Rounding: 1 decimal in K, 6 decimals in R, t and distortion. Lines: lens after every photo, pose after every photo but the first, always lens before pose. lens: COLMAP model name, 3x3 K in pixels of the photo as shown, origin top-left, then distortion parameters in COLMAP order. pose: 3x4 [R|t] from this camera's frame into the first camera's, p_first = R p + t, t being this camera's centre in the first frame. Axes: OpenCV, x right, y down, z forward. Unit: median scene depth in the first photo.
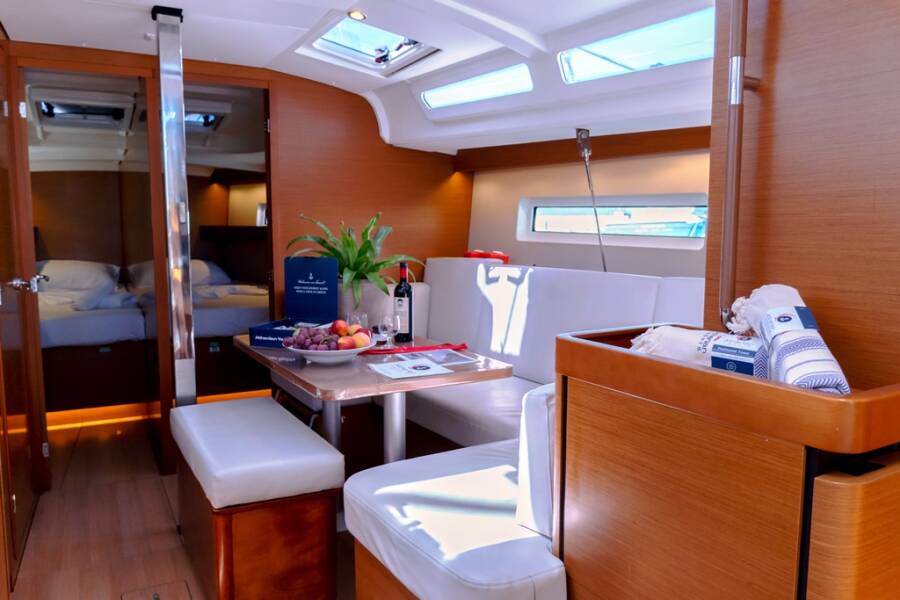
lens RADIAL K [[683.8, 0, 449.6], [0, 683.8, 302.1], [0, 0, 1]] dist [-0.007037, 0.001320]
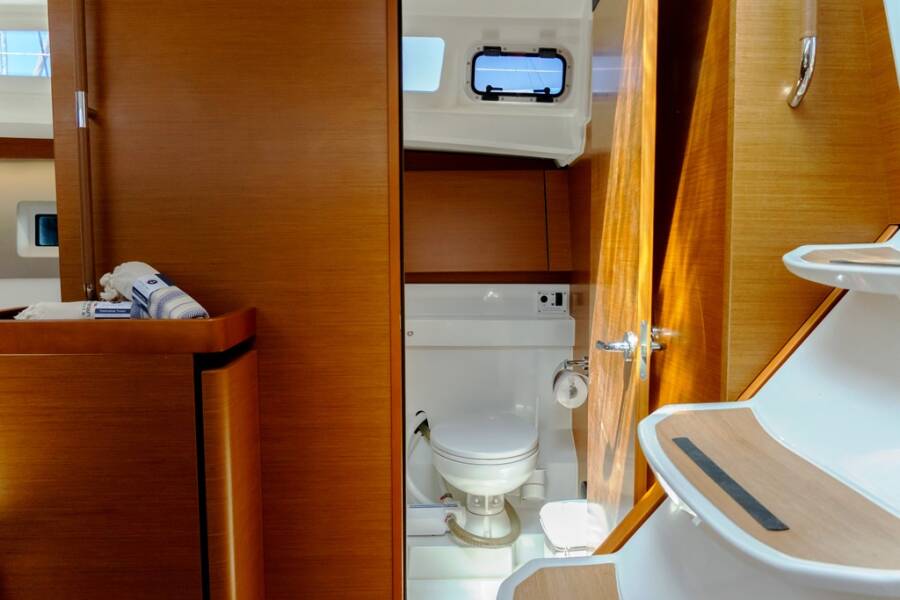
lens RADIAL K [[683.8, 0, 451.3], [0, 683.8, 301.4], [0, 0, 1]] dist [-0.007037, 0.001320]
pose [[0.459473, -0.072542, 0.885224, -0.455838], [0.102858, 0.994299, 0.028093, 0.080556], [-0.882216, 0.078144, 0.464315, -0.211798]]
